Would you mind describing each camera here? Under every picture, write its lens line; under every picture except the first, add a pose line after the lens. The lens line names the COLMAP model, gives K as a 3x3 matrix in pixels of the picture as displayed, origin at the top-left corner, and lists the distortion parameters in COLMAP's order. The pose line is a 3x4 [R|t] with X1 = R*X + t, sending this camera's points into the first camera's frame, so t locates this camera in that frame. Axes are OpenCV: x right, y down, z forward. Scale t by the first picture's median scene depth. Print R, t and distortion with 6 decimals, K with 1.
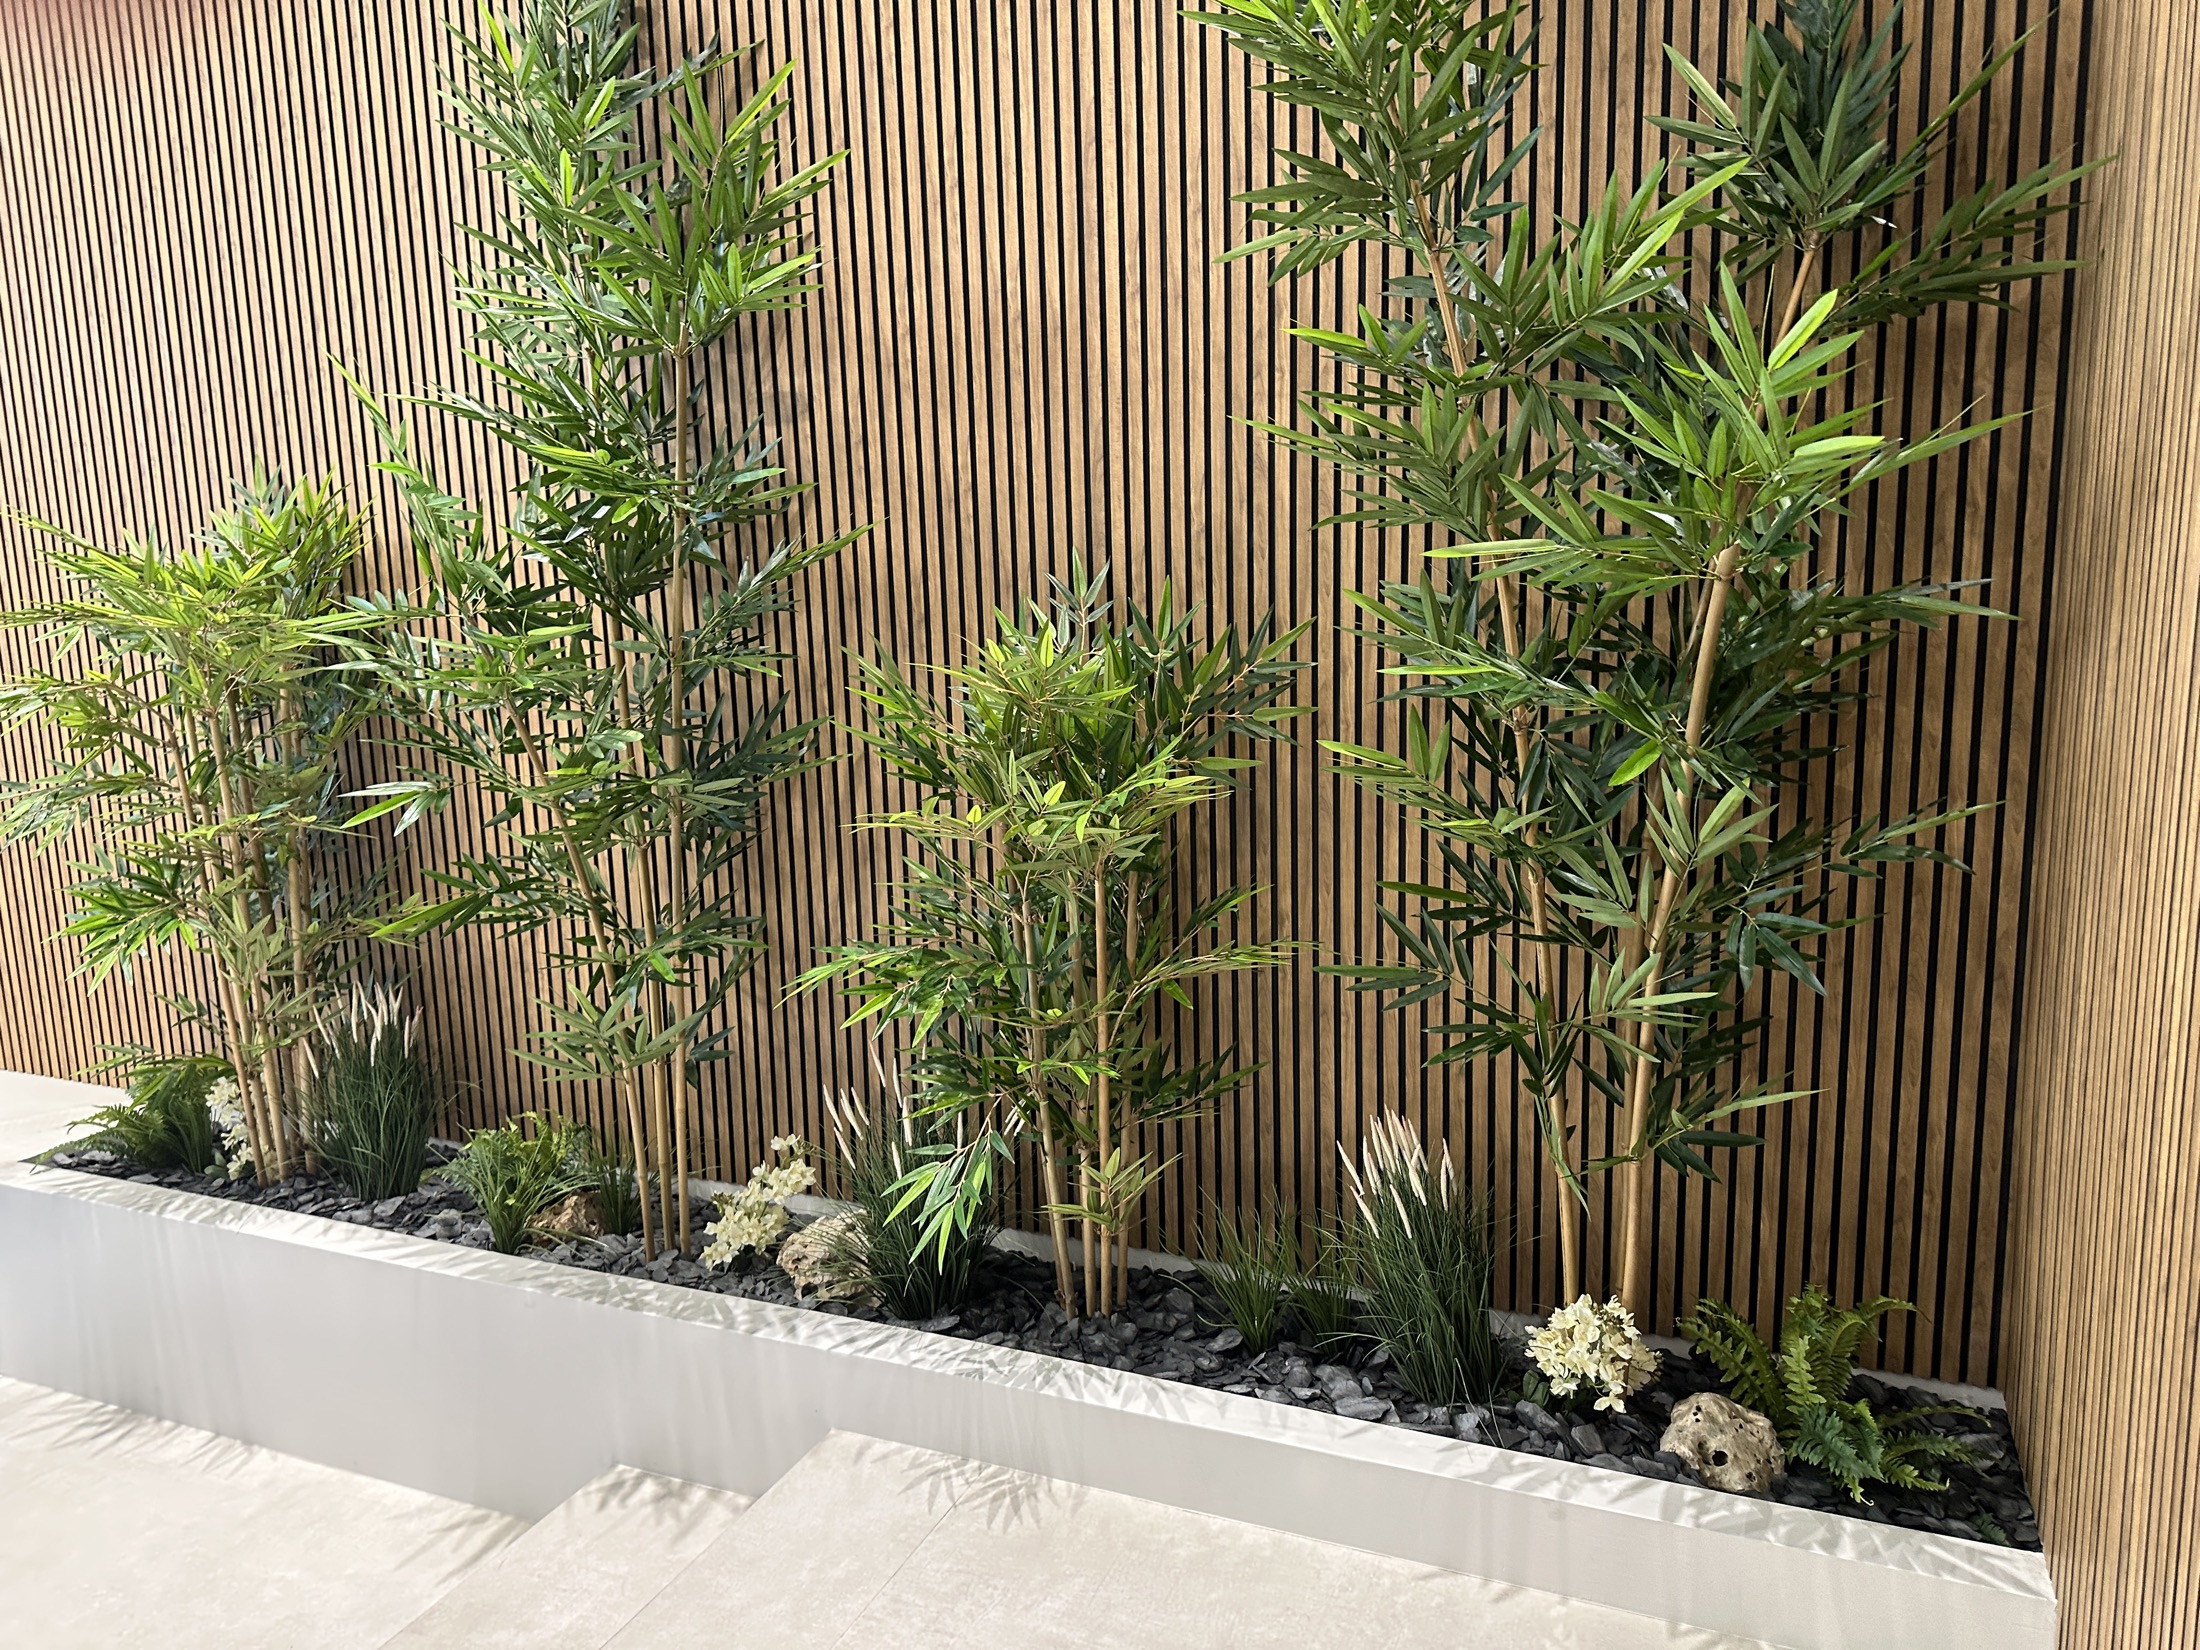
lens RADIAL K [[1553.9, 0, 1092.8], [0, 1553.9, 805.6], [0, 0, 1]] dist [0.028182, -0.044683]
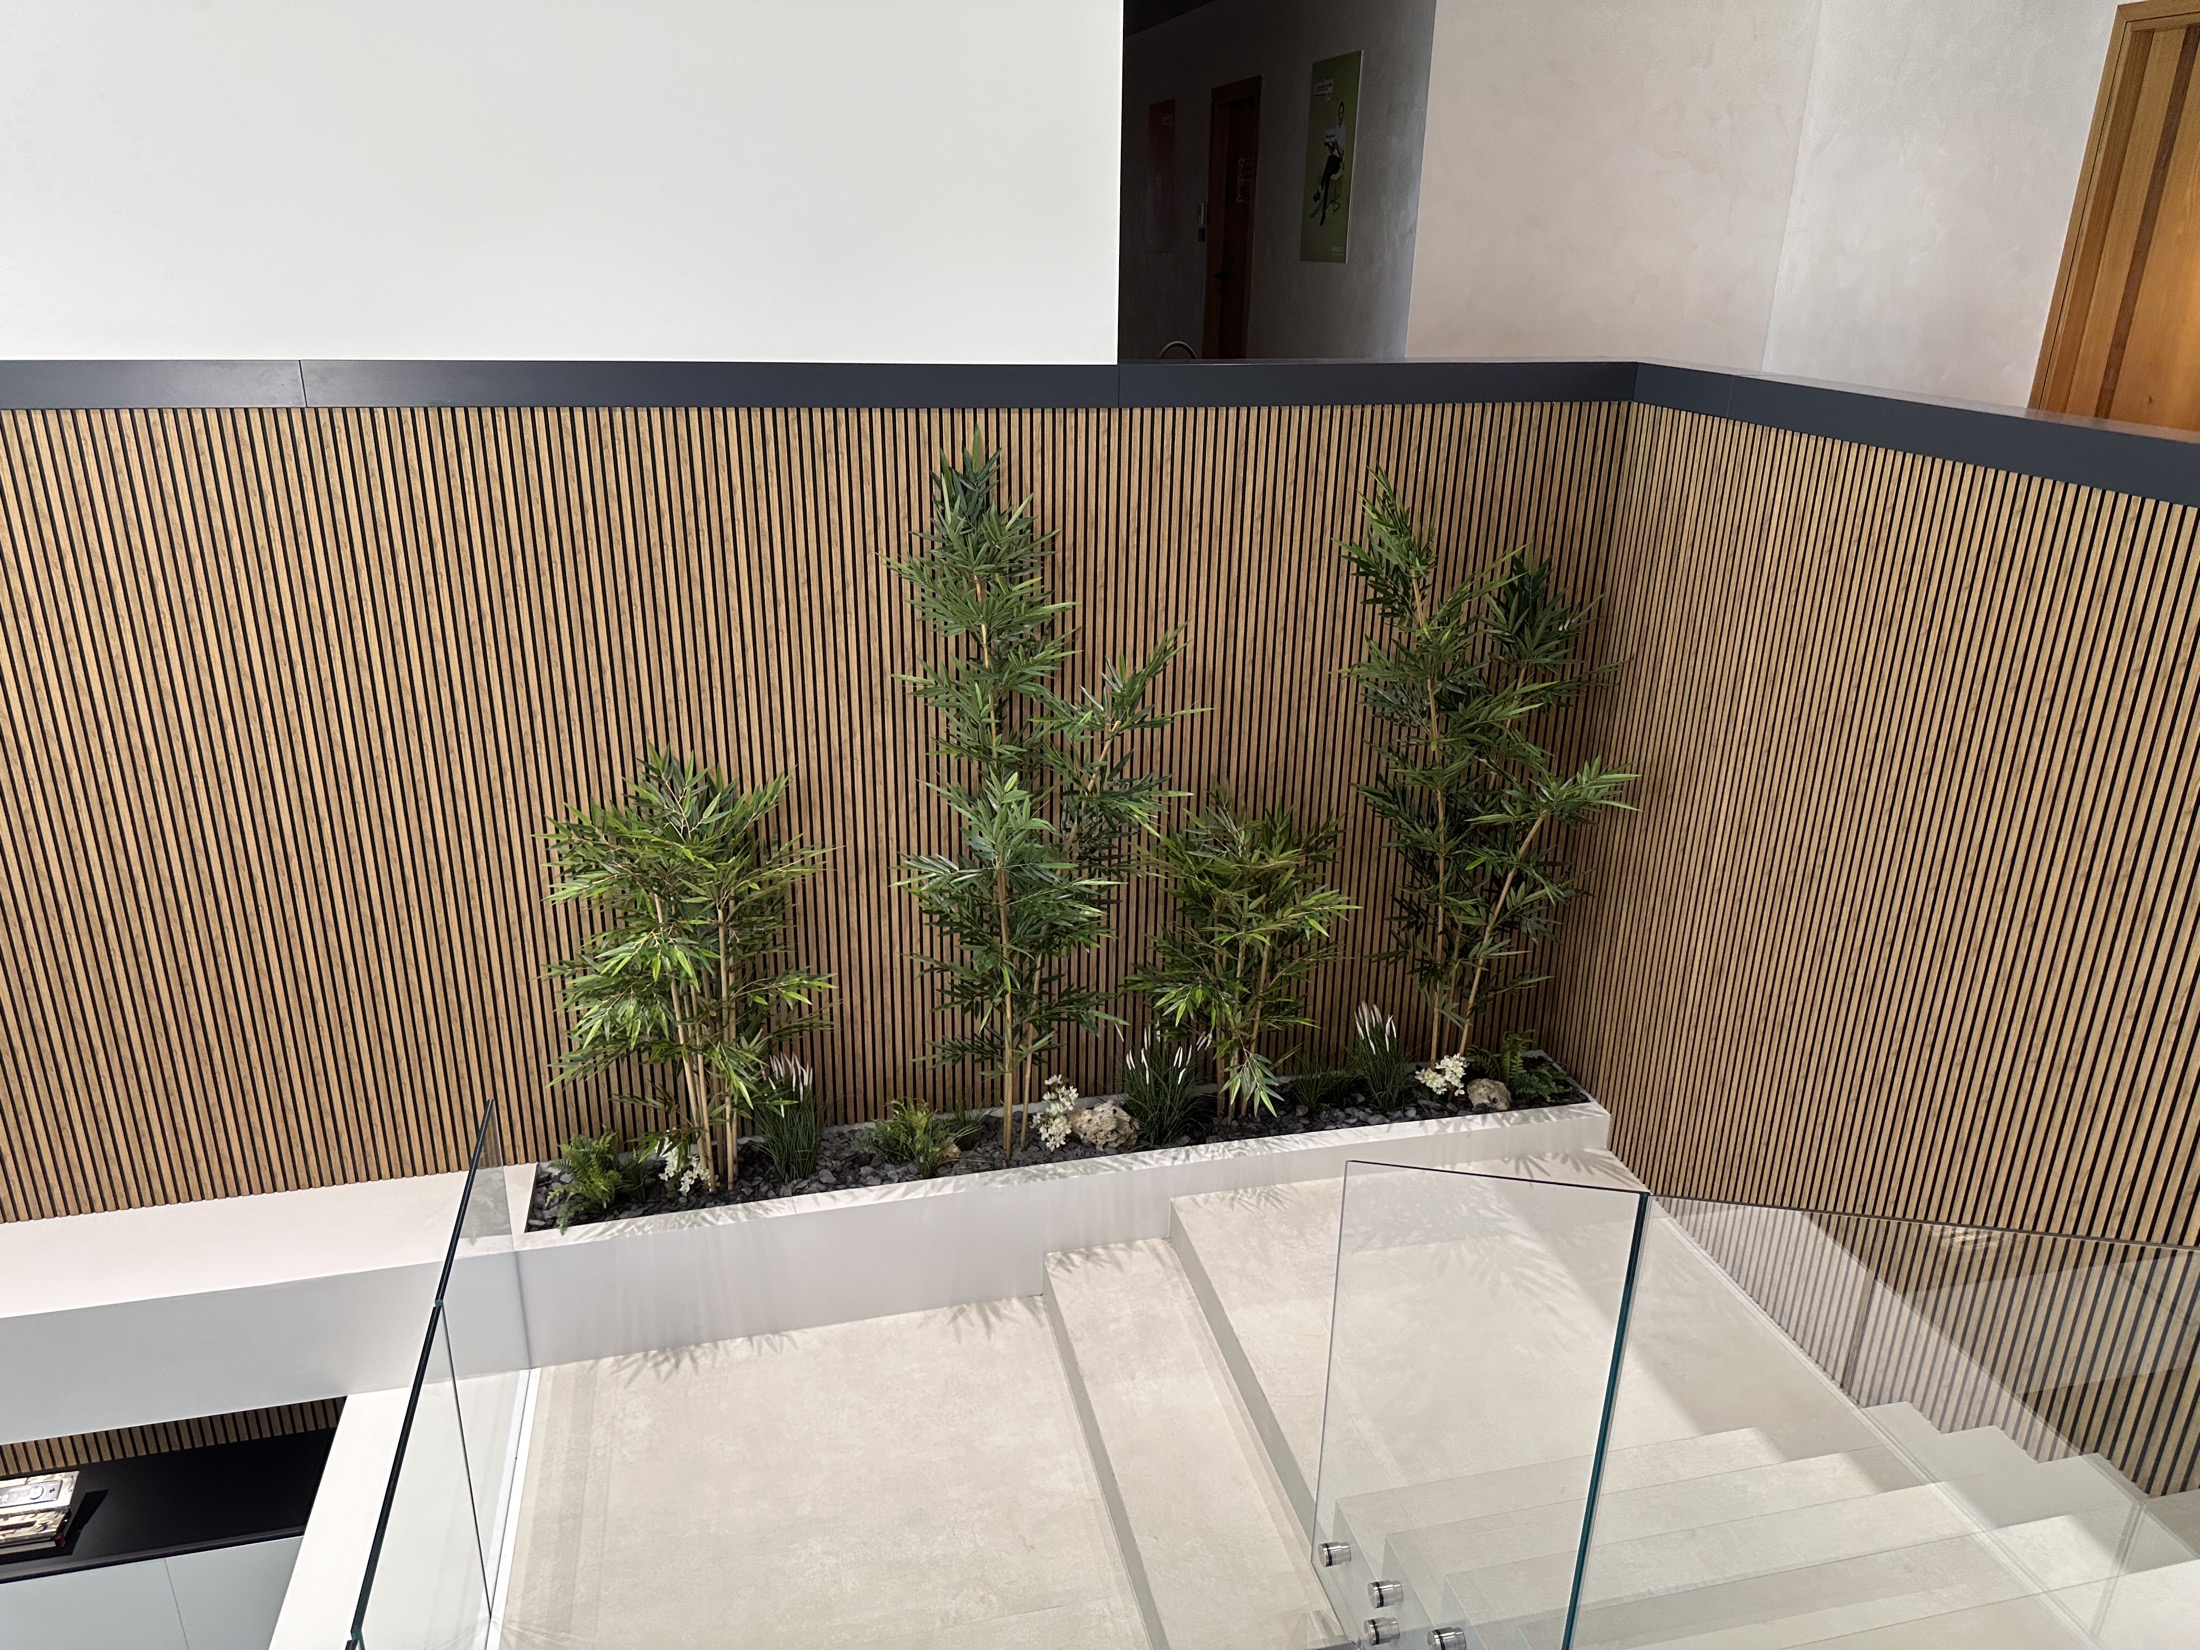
lens RADIAL K [[1567.6, 0, 1090.2], [0, 1567.6, 824.4], [0, 0, 1]] dist [0.169401, -0.314162]
pose [[0.799544, -0.175630, 0.574356, -1.329200], [0.056462, 0.974034, 0.219247, -0.557970], [-0.597948, -0.142868, 0.788699, -0.559284]]
